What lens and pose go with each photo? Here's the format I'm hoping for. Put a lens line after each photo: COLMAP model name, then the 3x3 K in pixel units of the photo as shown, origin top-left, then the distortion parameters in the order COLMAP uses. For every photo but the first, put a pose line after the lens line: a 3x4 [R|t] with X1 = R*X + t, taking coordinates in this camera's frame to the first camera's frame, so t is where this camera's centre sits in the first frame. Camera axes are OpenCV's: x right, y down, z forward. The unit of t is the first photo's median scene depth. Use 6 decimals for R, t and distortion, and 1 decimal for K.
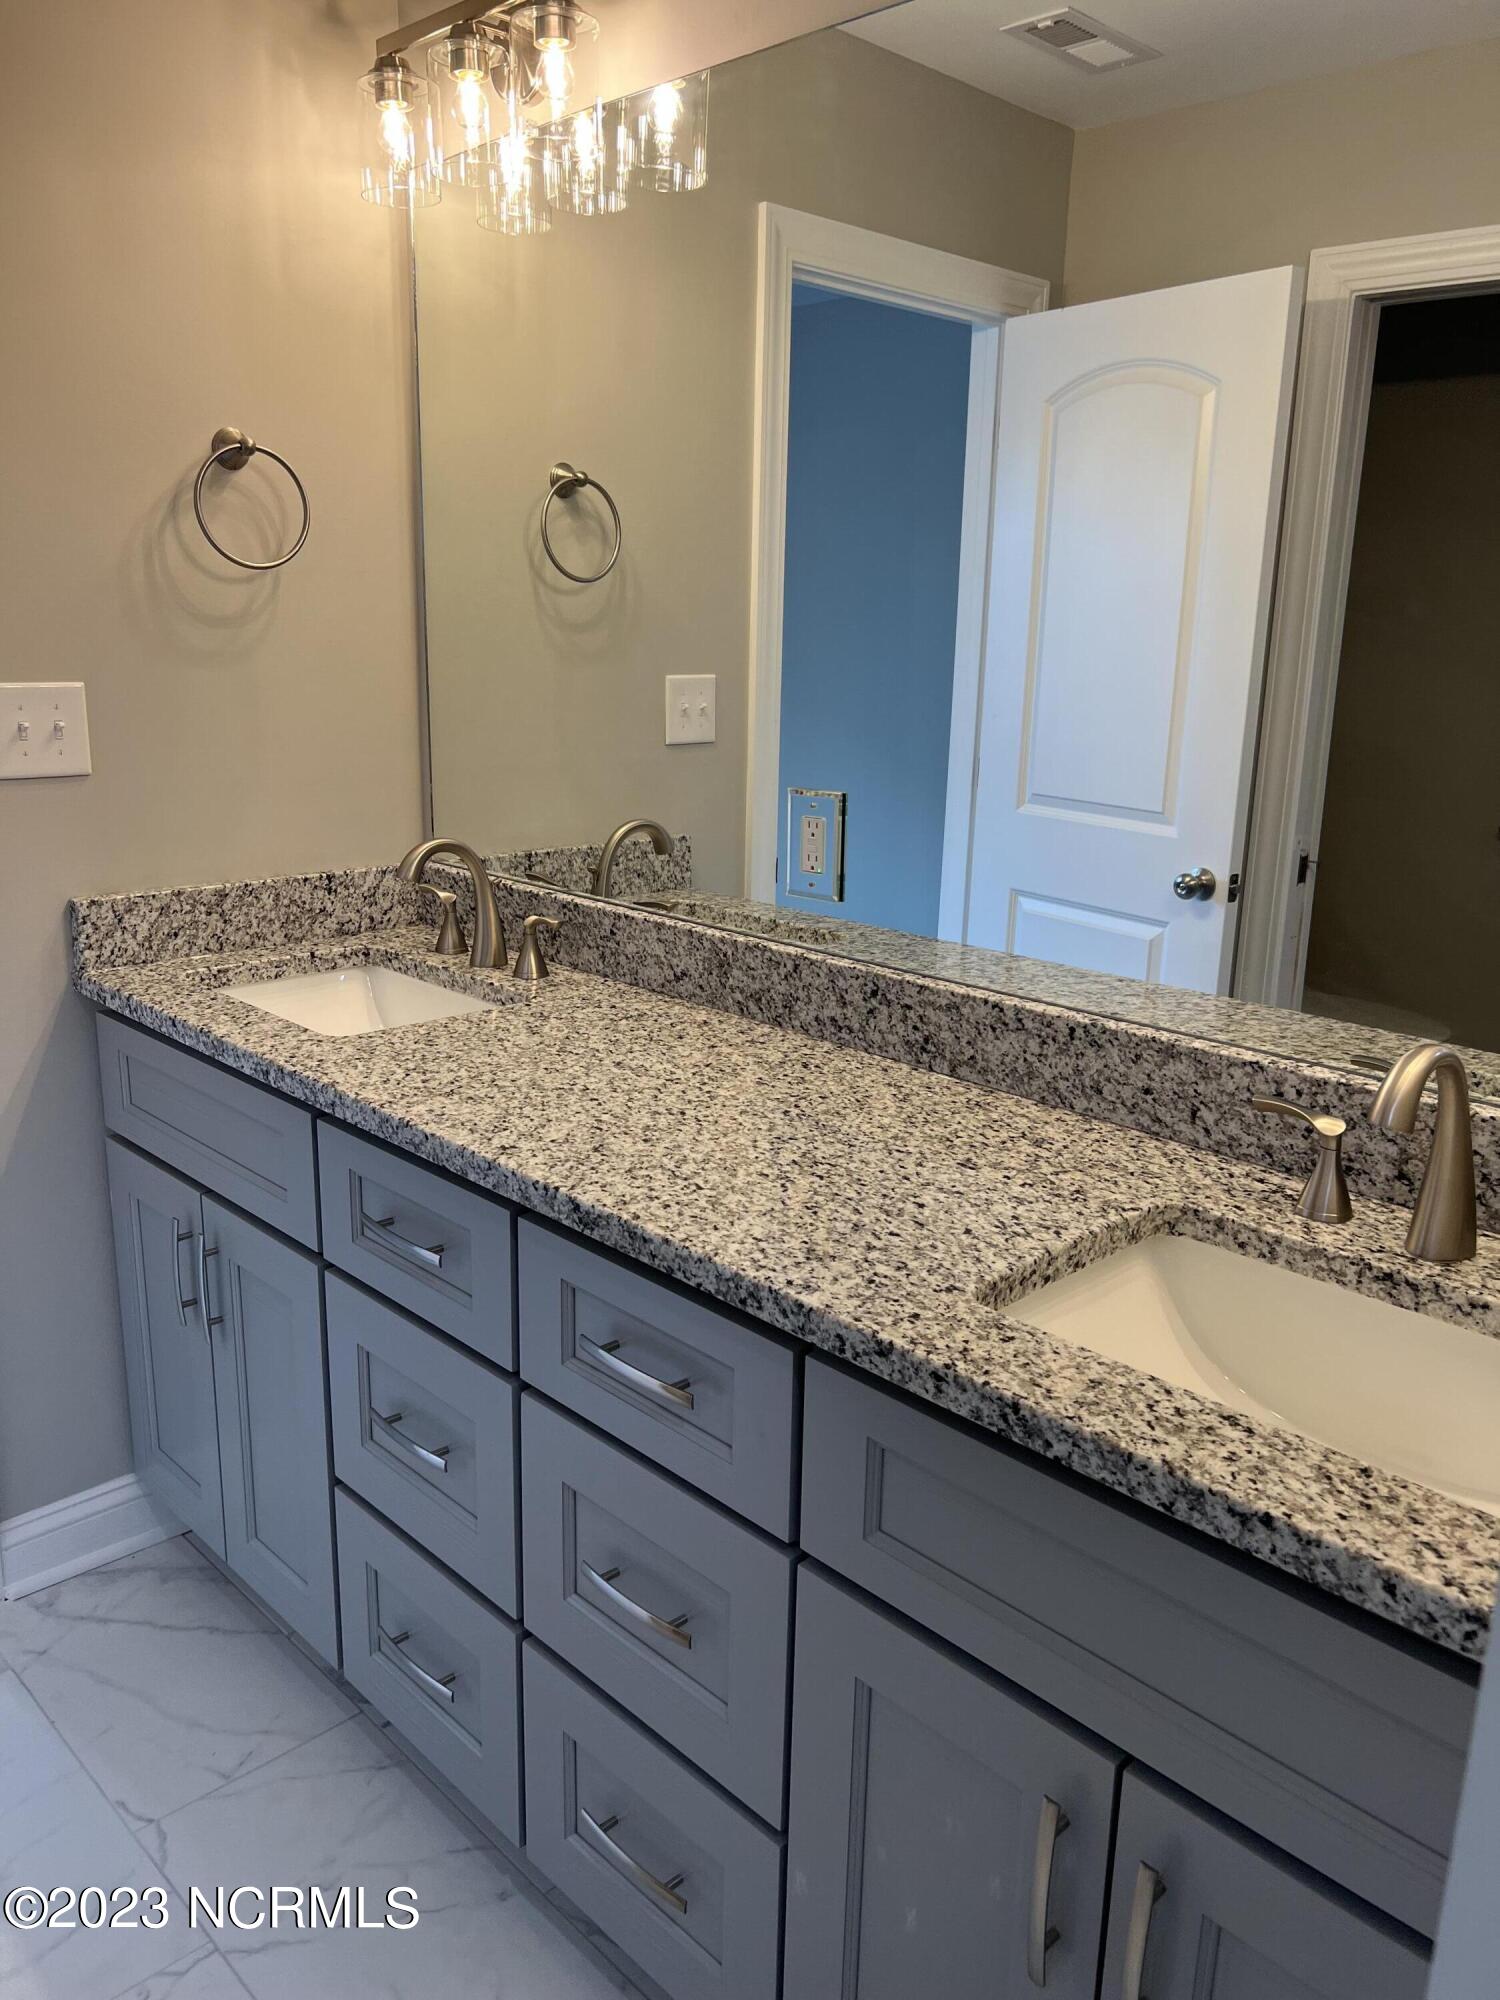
lens RADIAL K [[1490.5, 0, 745.2], [0, 1490.5, 1017.9], [0, 0, 1]] dist [0.045655, -0.051521]
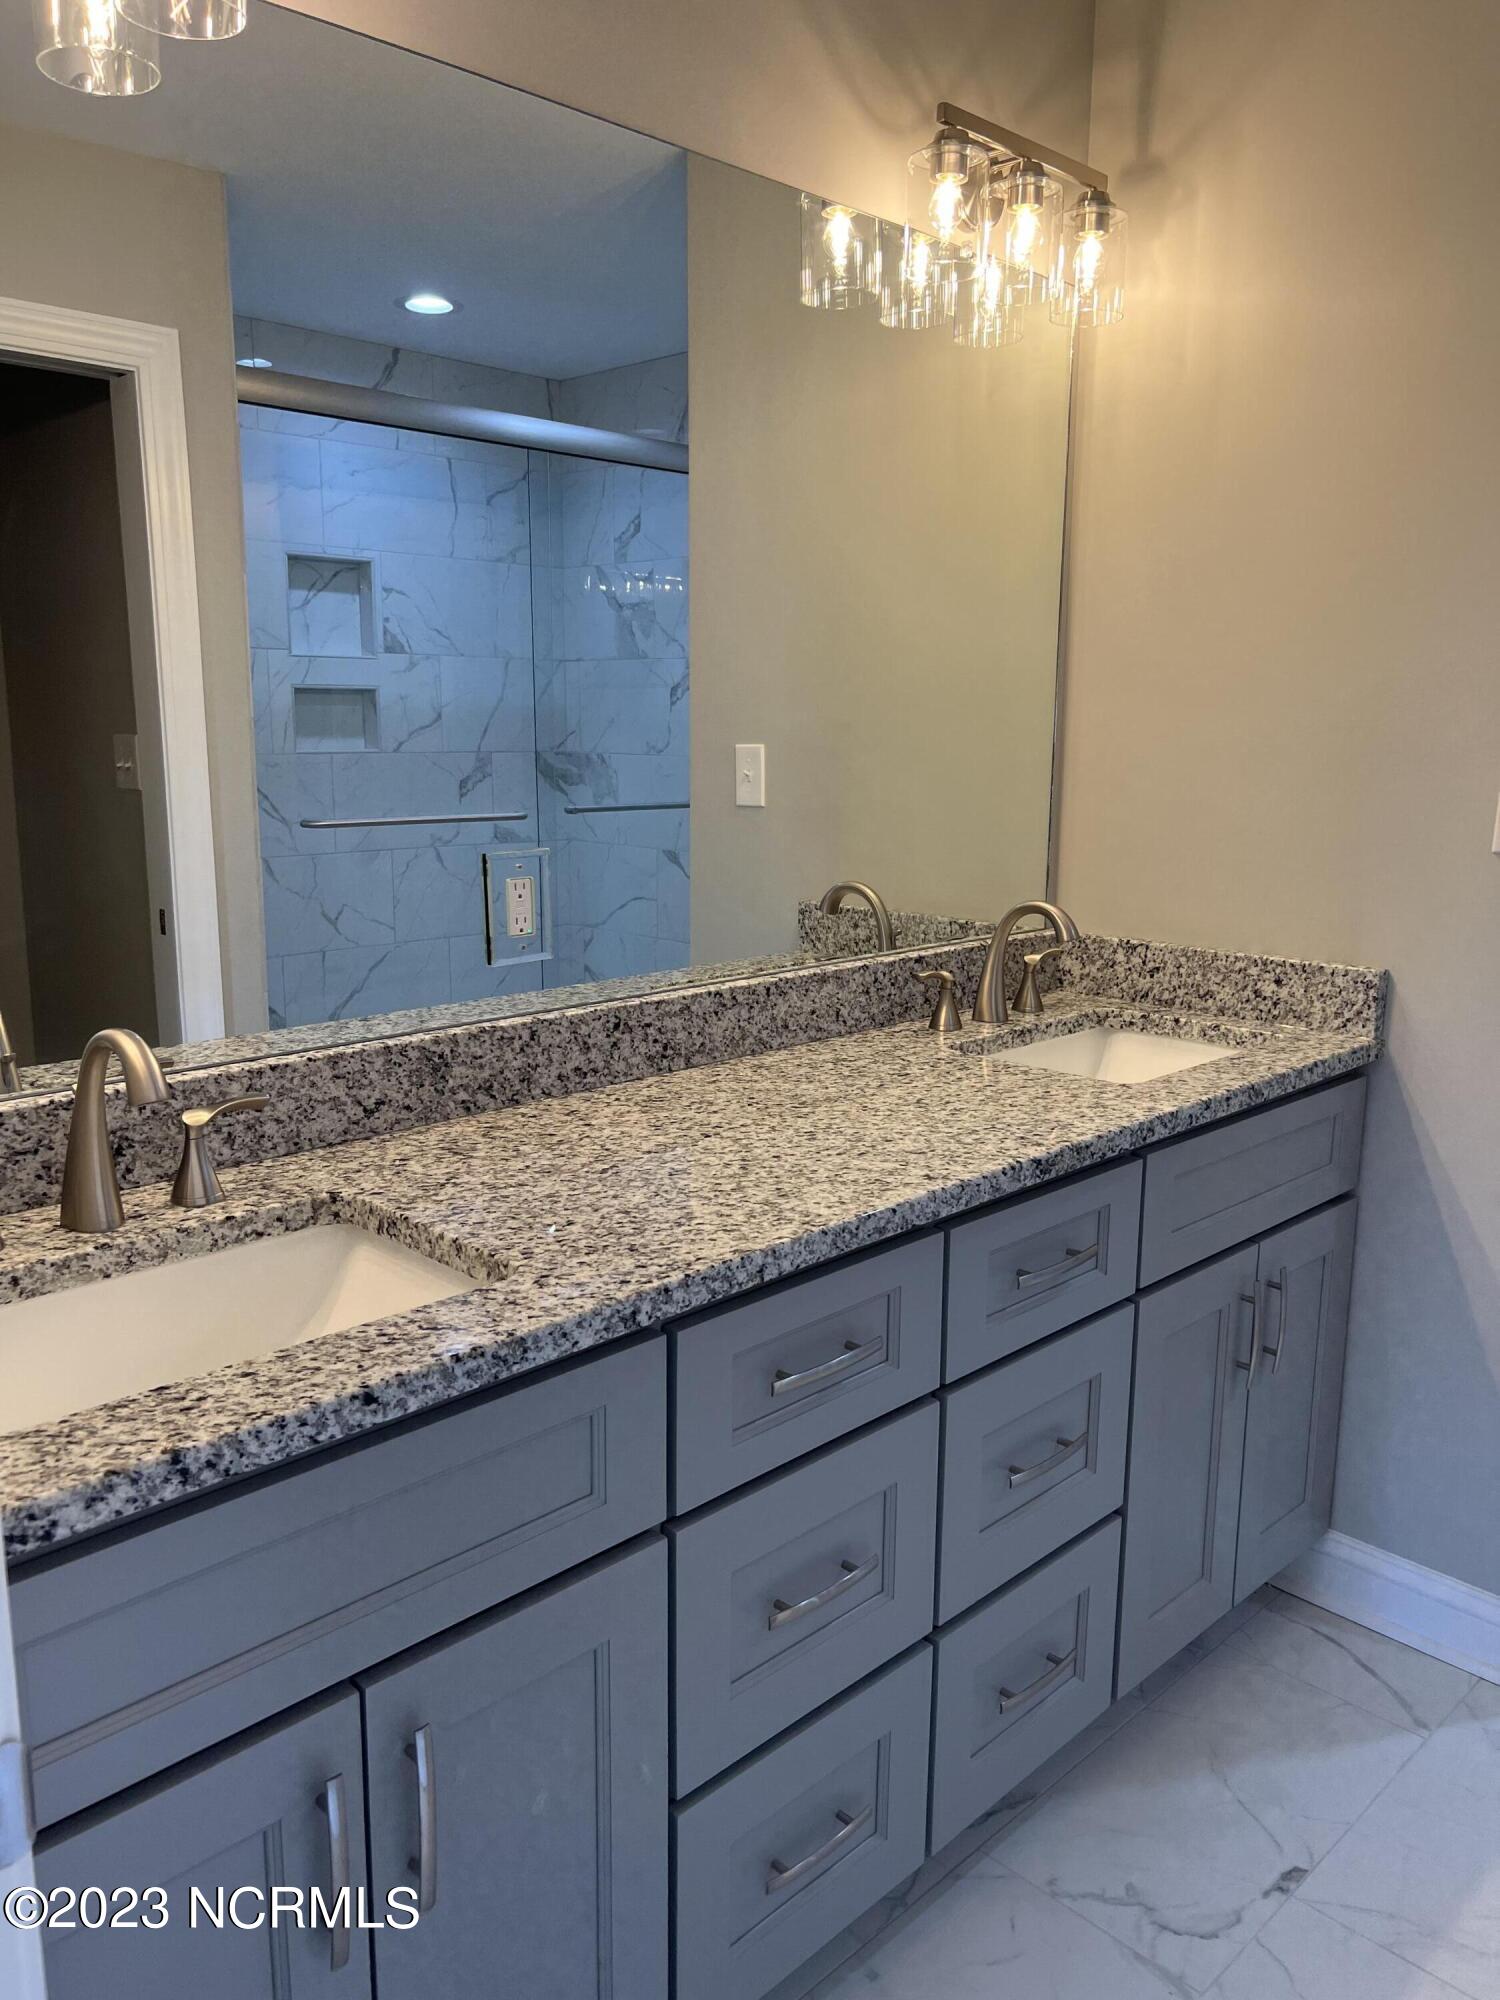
lens RADIAL K [[1490.5, 0, 745.2], [0, 1490.5, 1017.9], [0, 0, 1]] dist [0.045655, -0.051521]
pose [[0.005997, -0.224452, 0.974467, -0.981686], [0.253849, 0.942904, 0.215620, -0.236237], [-0.967225, 0.246074, 0.062631, 0.872512]]
